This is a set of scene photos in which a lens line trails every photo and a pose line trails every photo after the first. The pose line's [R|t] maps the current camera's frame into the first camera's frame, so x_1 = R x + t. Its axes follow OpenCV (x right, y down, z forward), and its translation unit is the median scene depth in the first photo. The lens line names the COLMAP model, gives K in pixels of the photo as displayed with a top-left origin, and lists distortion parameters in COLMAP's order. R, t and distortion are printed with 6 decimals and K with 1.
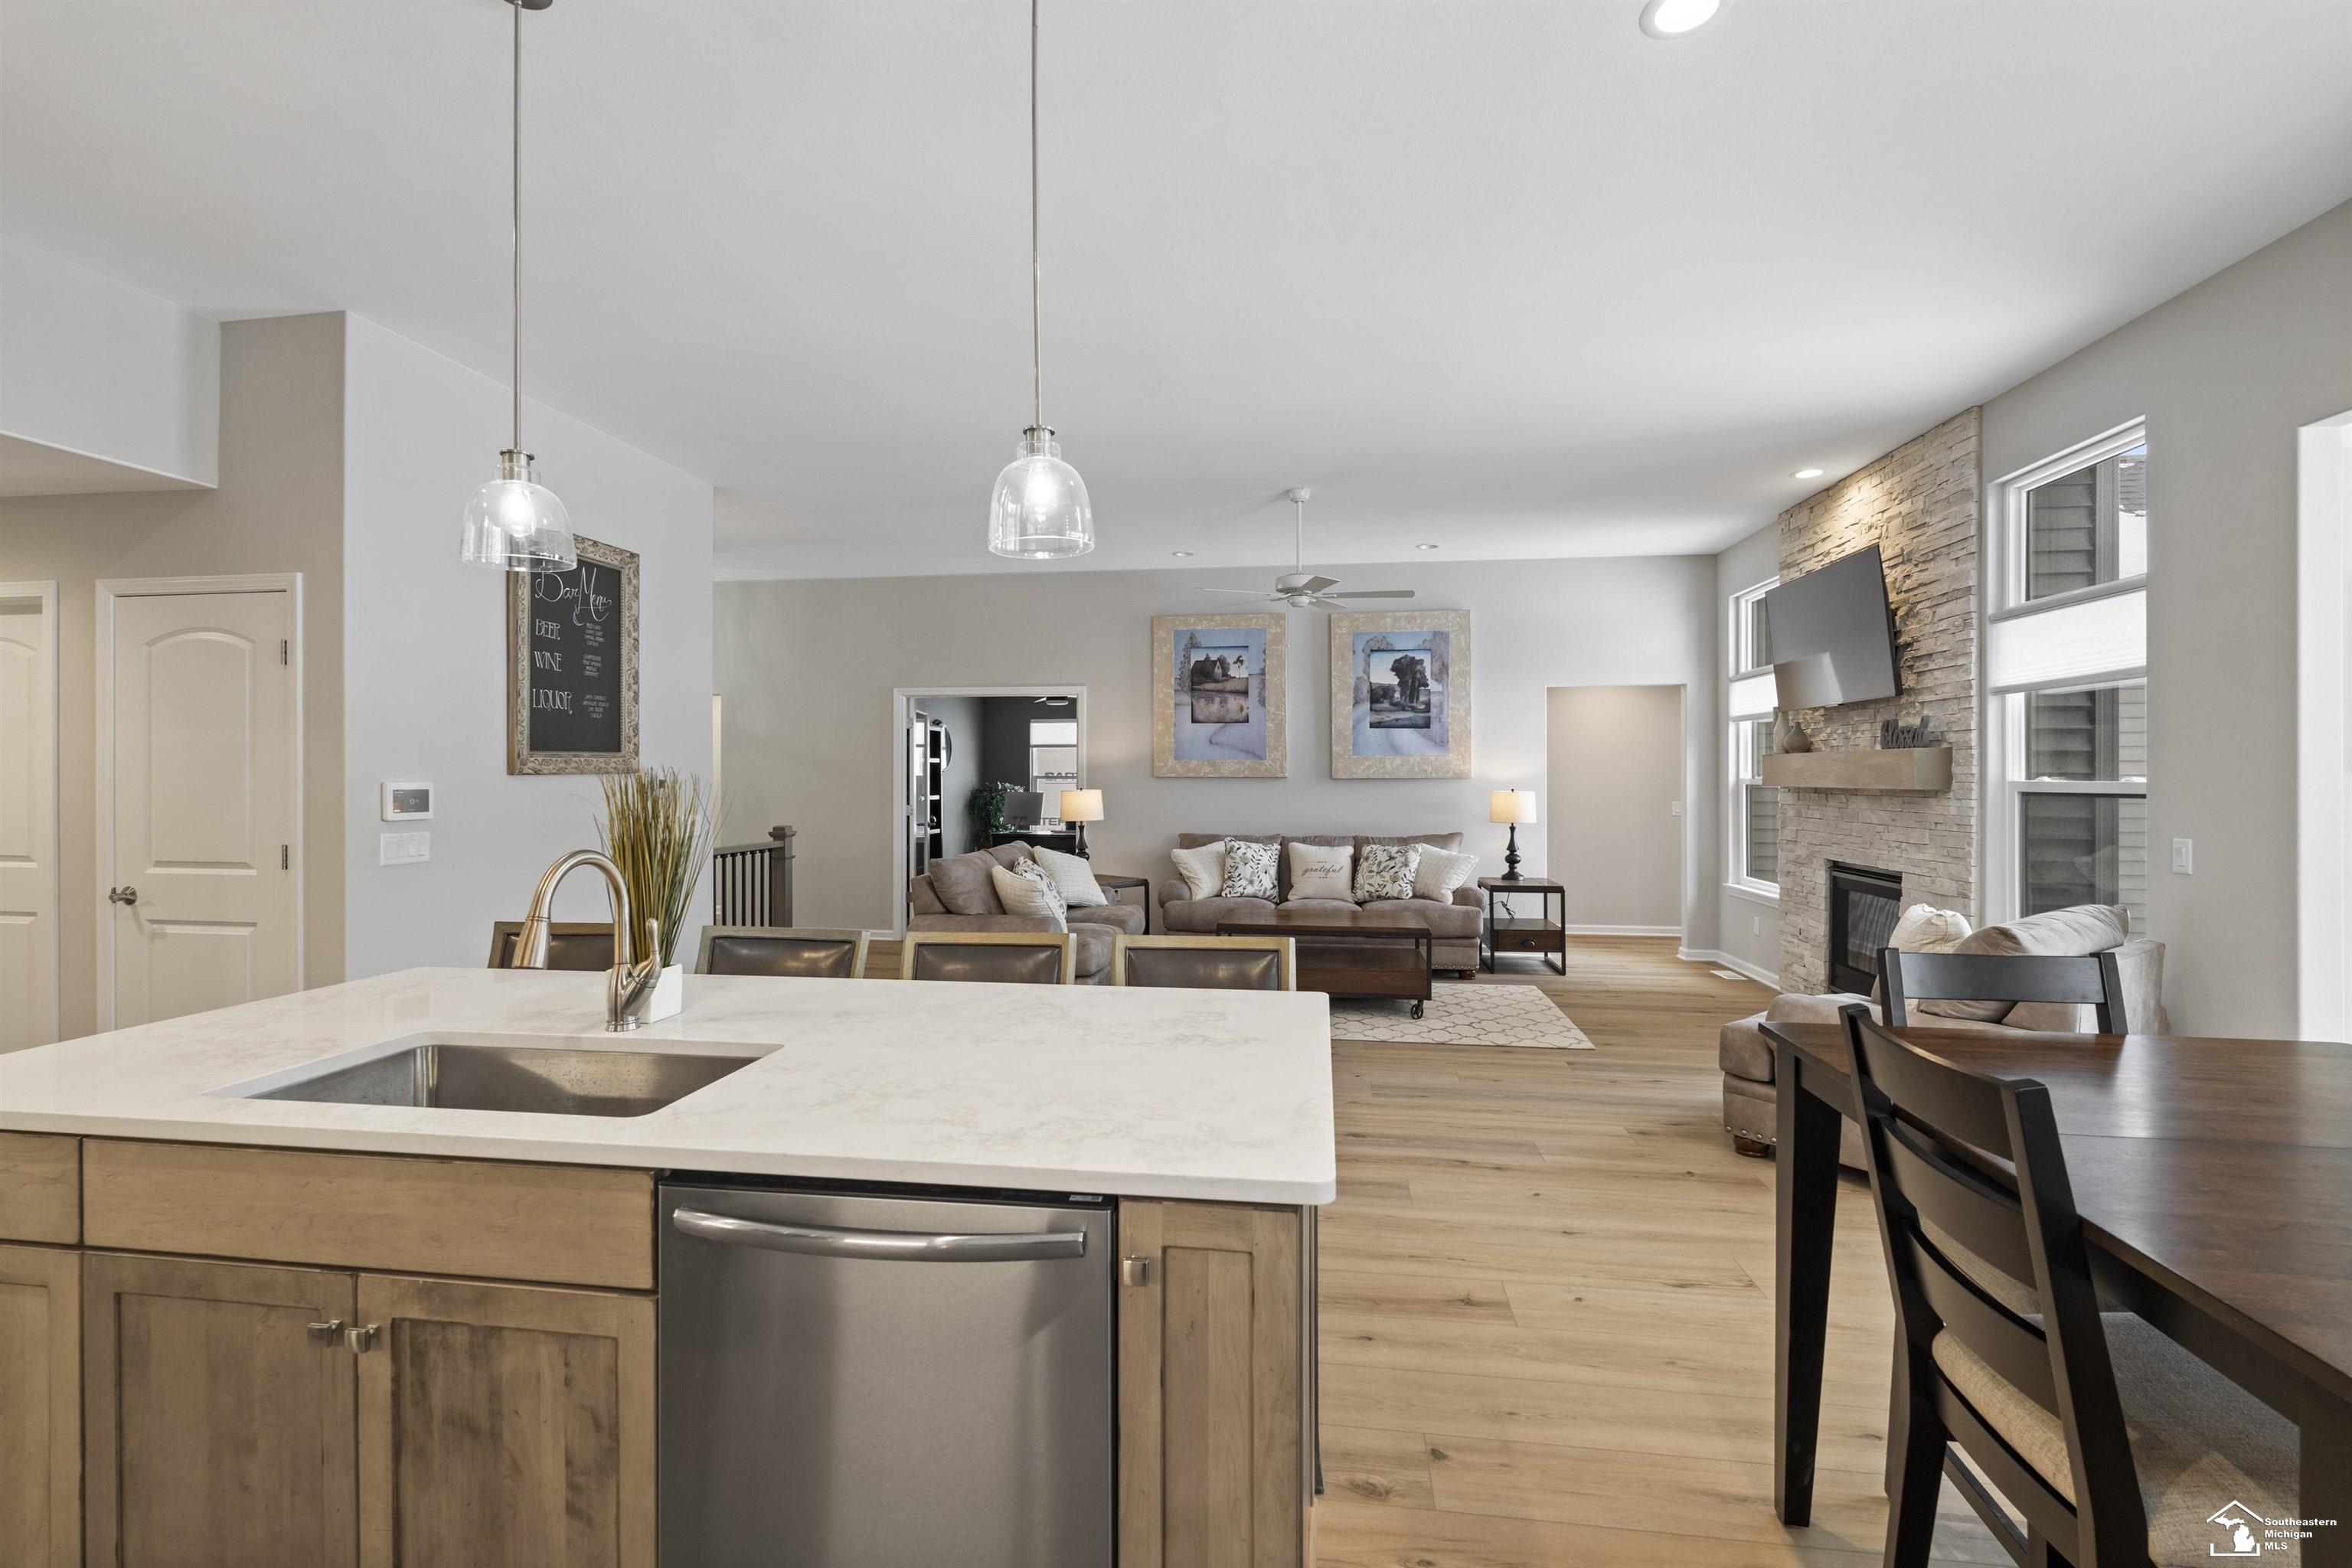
lens RADIAL K [[1028.7, 0, 1169.3], [0, 1028.7, 774.4], [0, 0, 1]] dist [0.001044, 0.000407]
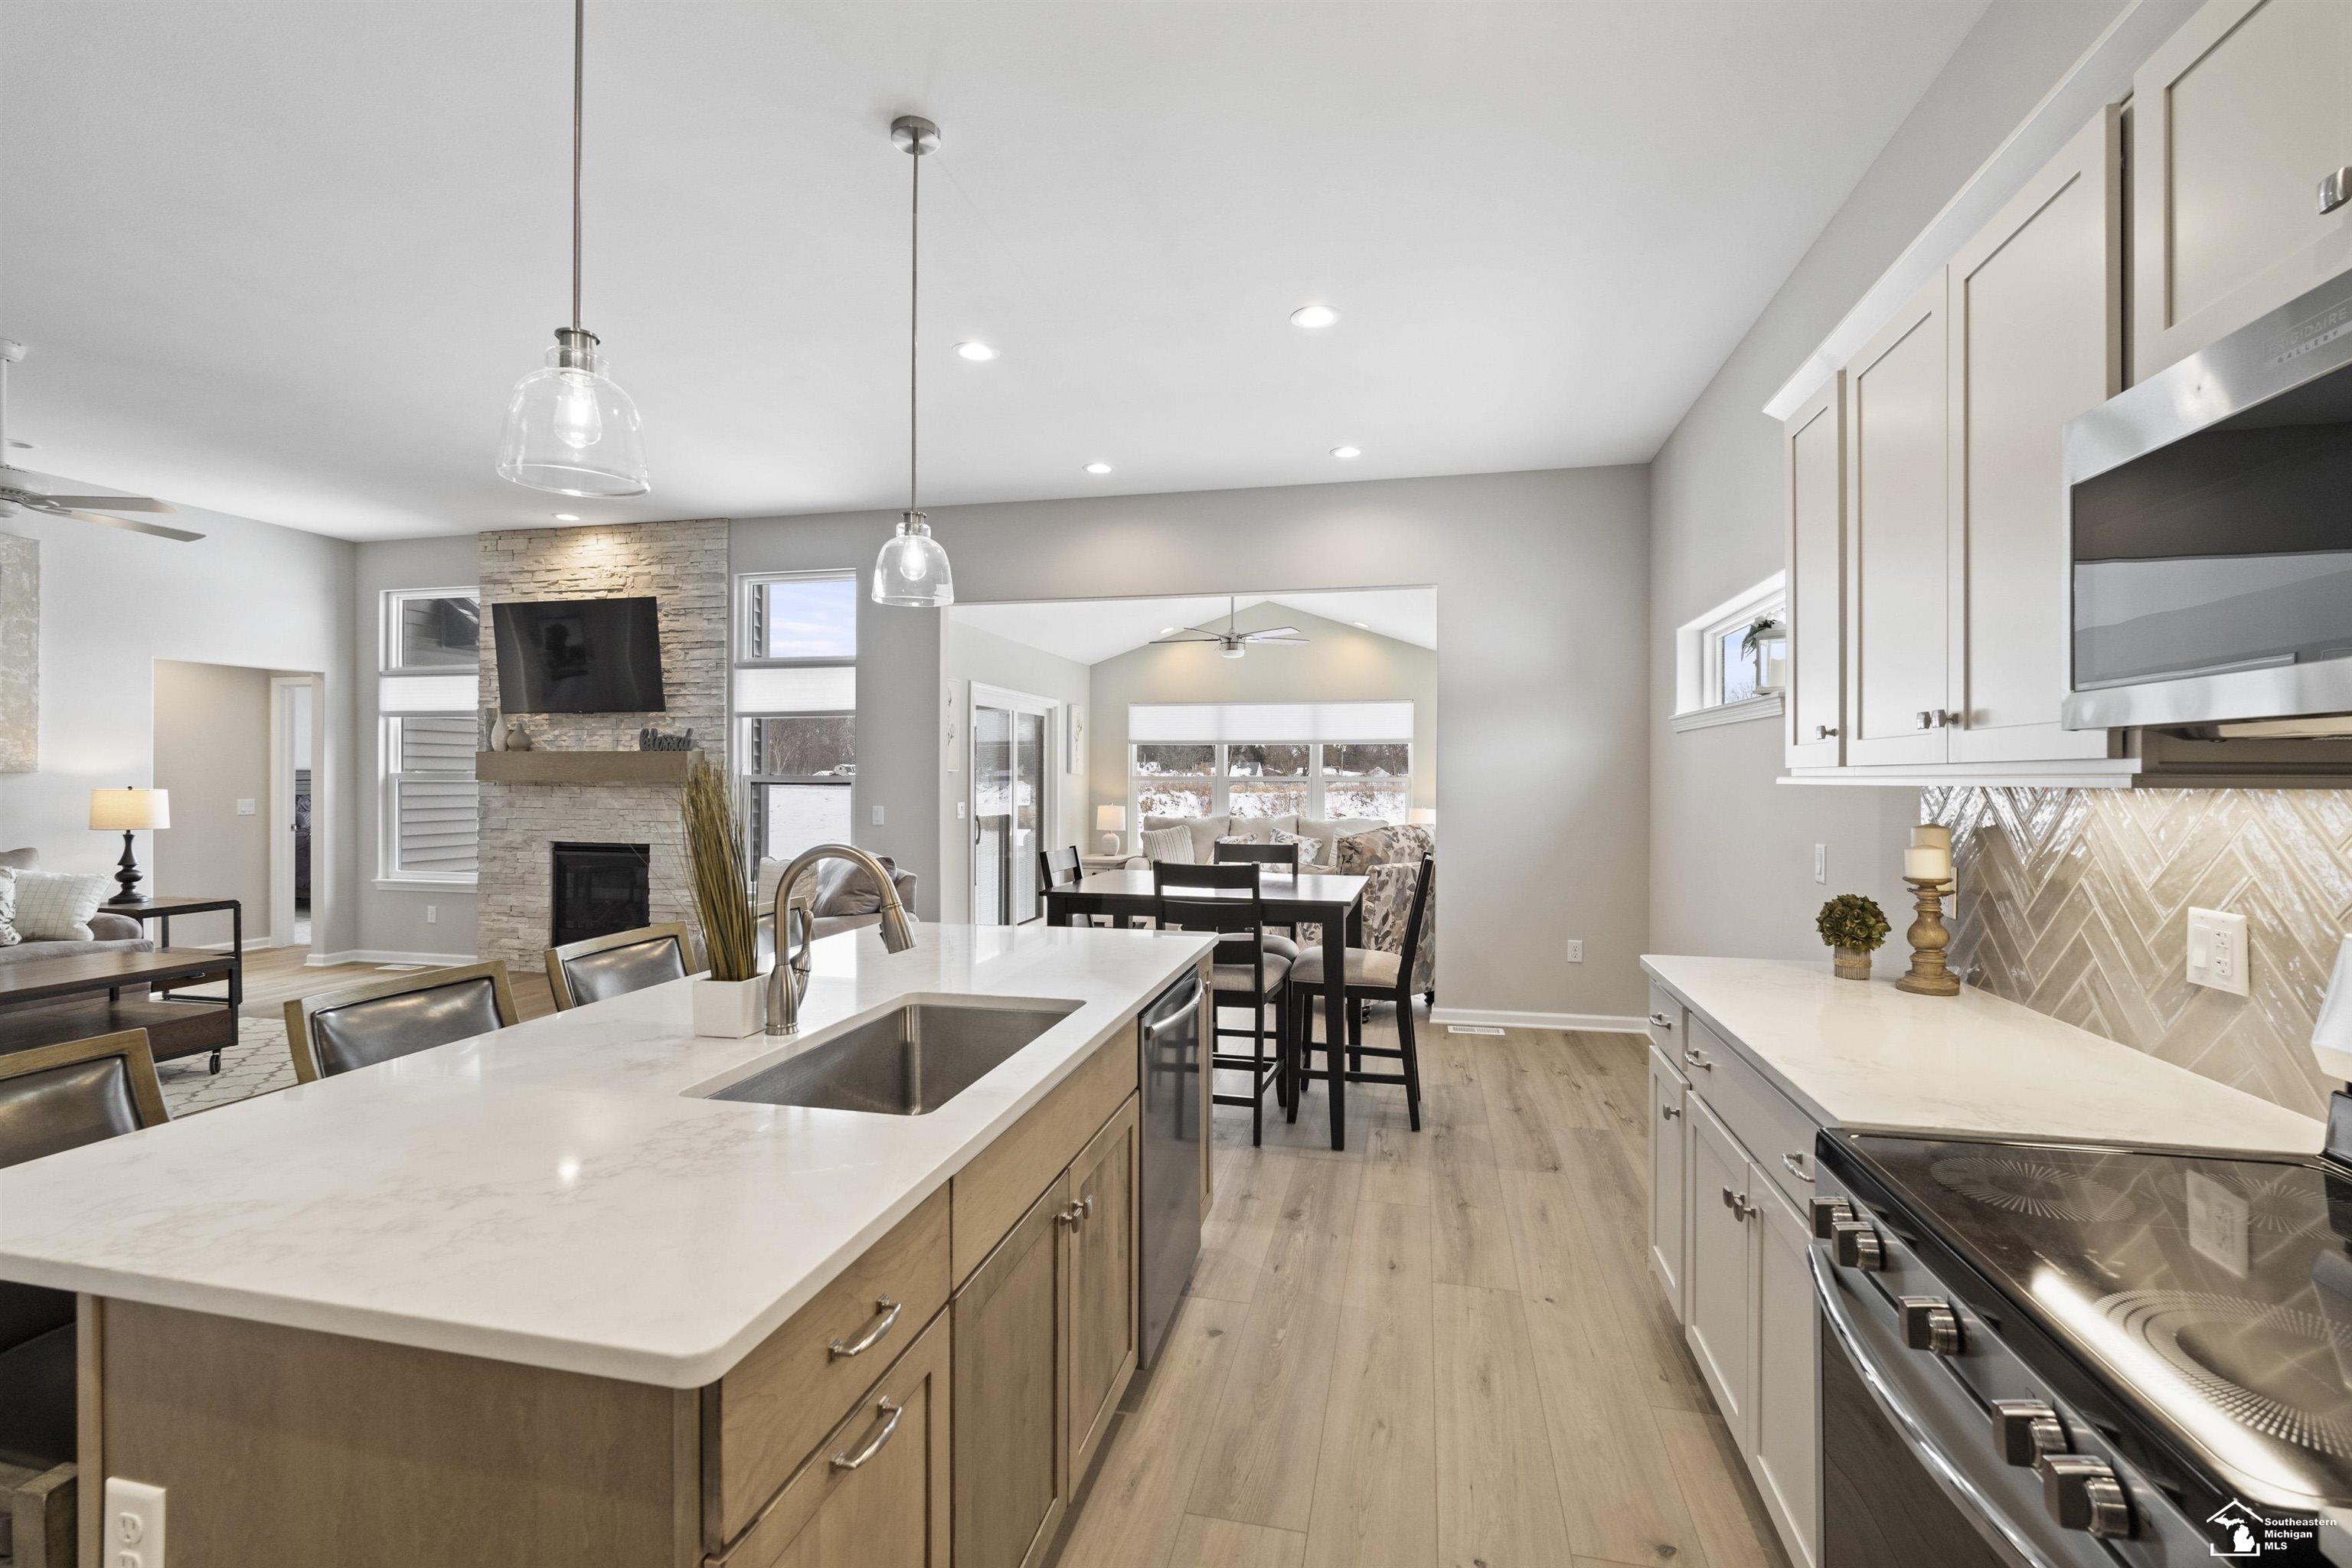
lens RADIAL K [[1028.7, 0, 1169.3], [0, 1028.7, 774.4], [0, 0, 1]] dist [0.001044, 0.000407]
pose [[0.088887, 0.000308, 0.996042, -0.381927], [-0.004568, 0.999990, 0.000099, 0.001502], [-0.996031, -0.004559, 0.088888, 0.151541]]
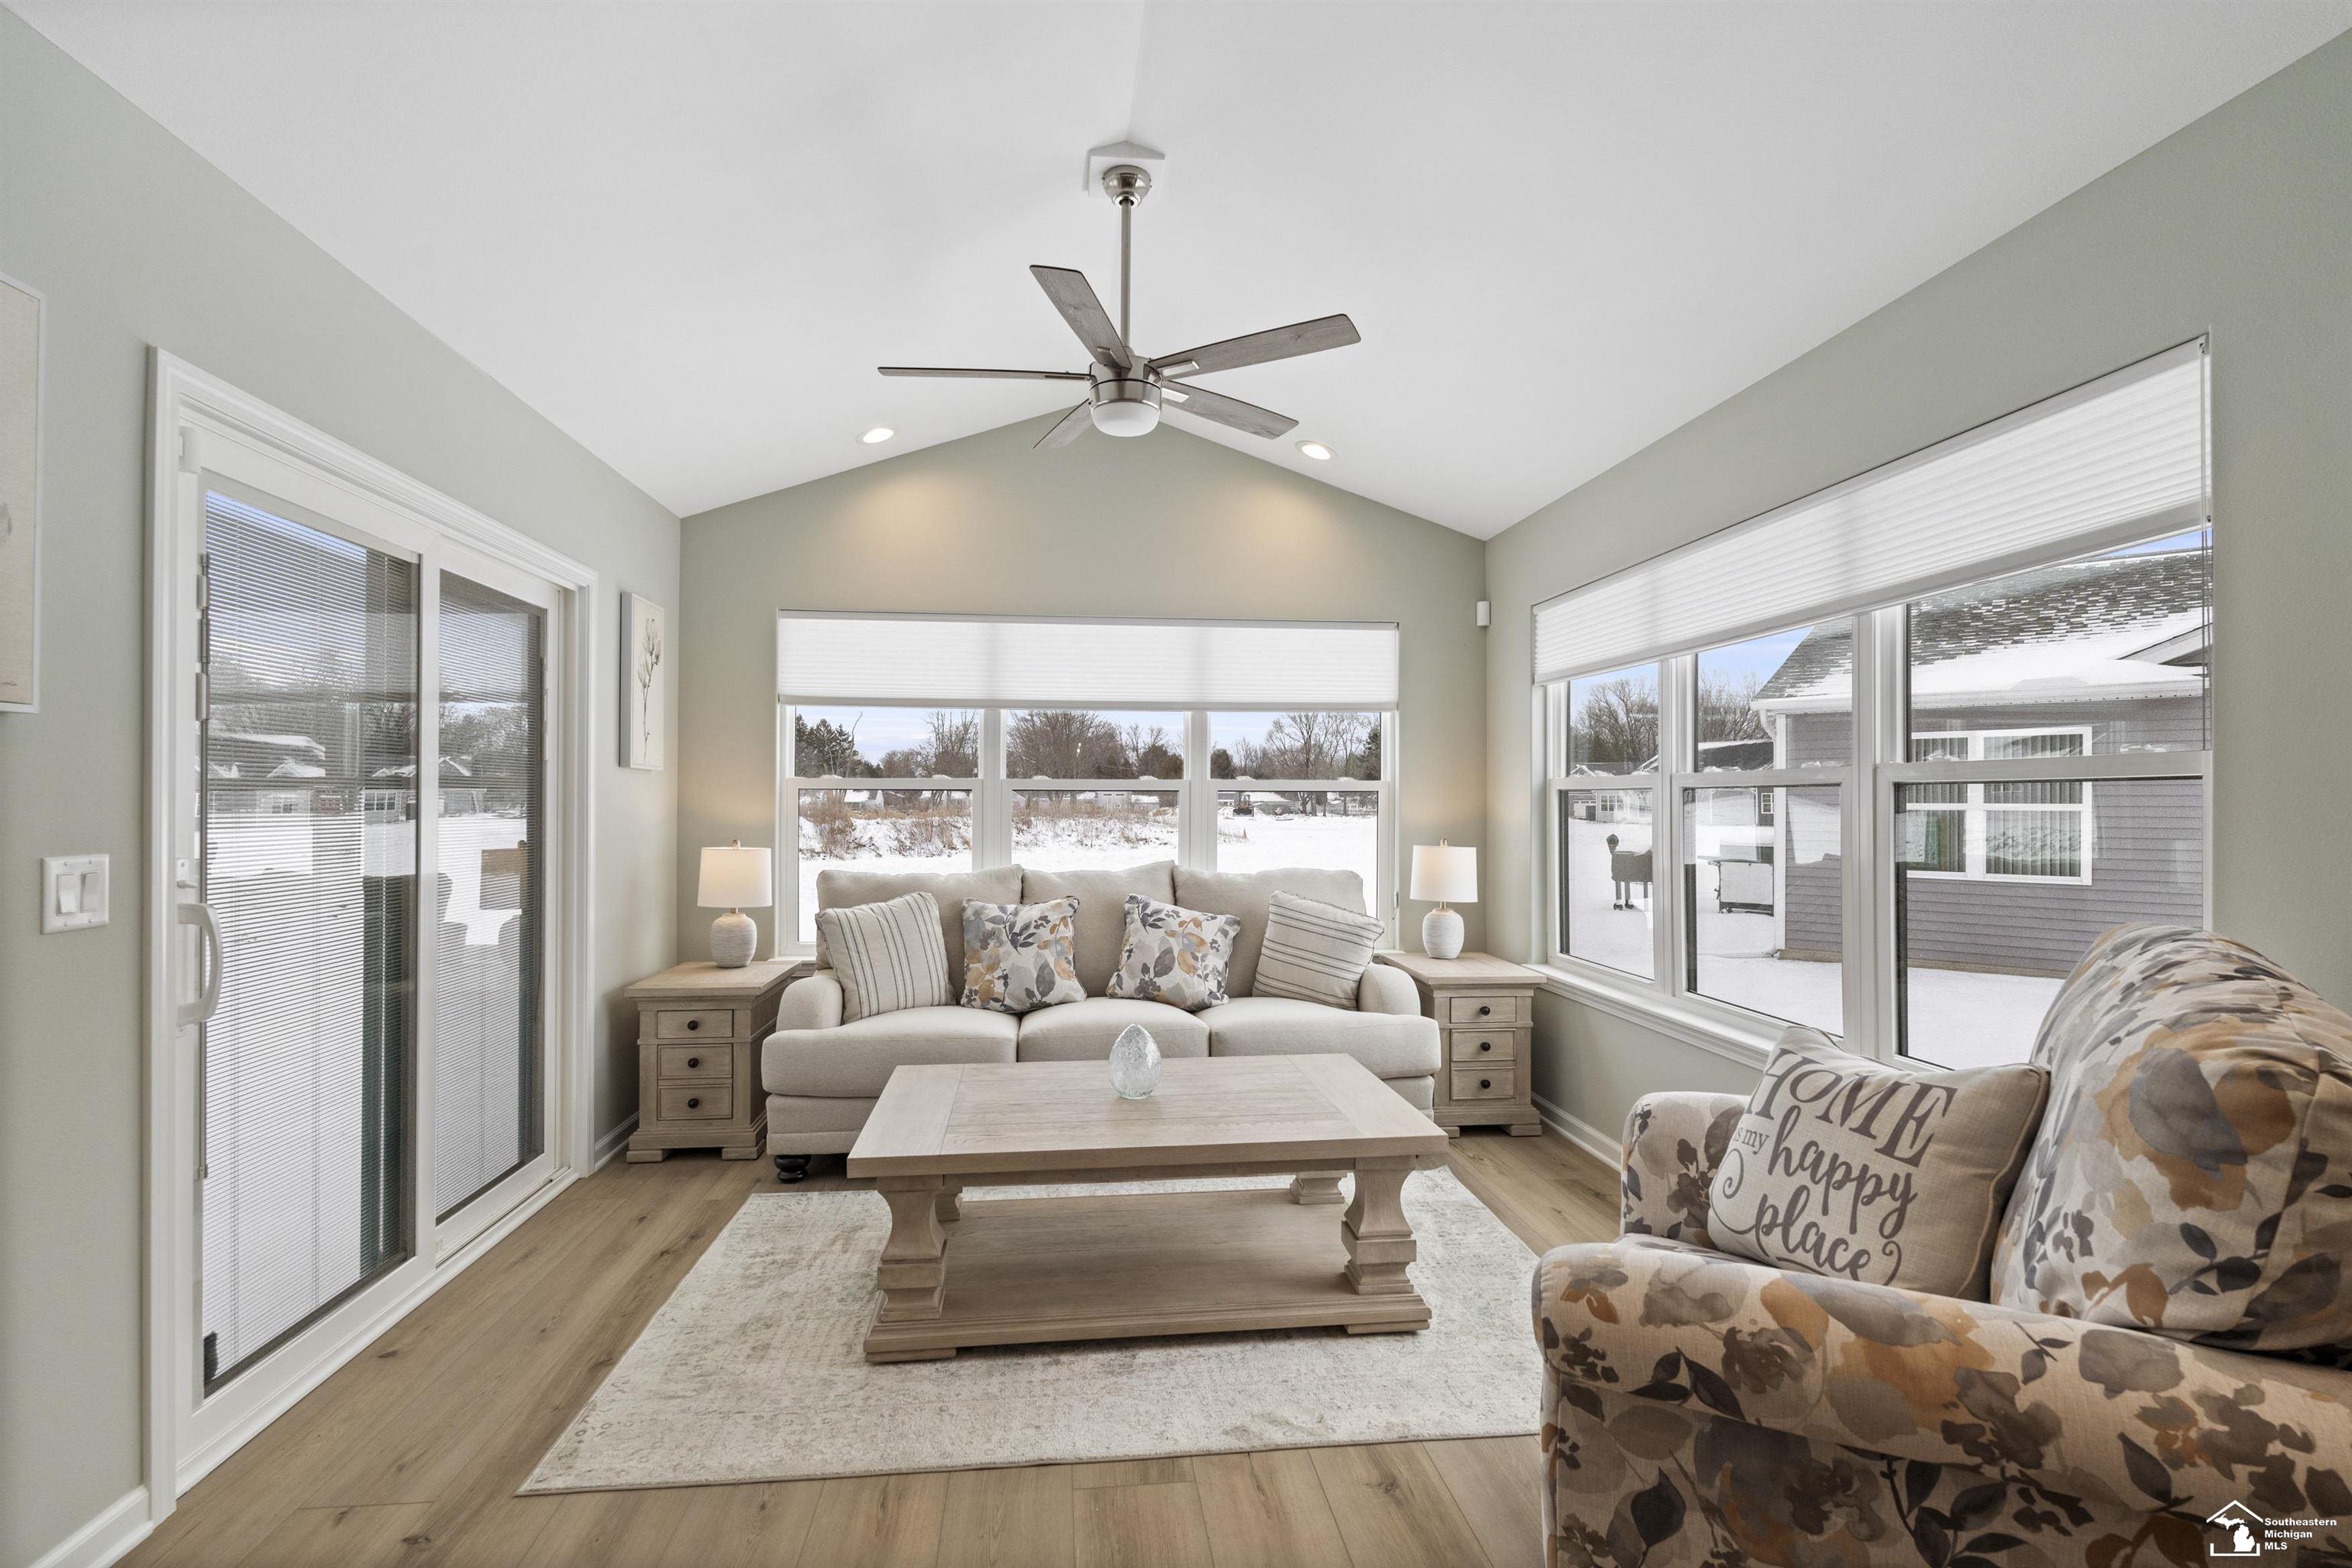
lens RADIAL K [[1122.9, 0, 1176.0], [0, 1122.9, 784.0], [0, 0, 1]] dist [0.001402, 0.000157]
pose [[-0.252870, 0.013069, 0.967412, 0.285801], [-0.003757, 0.999888, -0.014489, 0.016165], [-0.967493, -0.007298, -0.252792, 0.267345]]
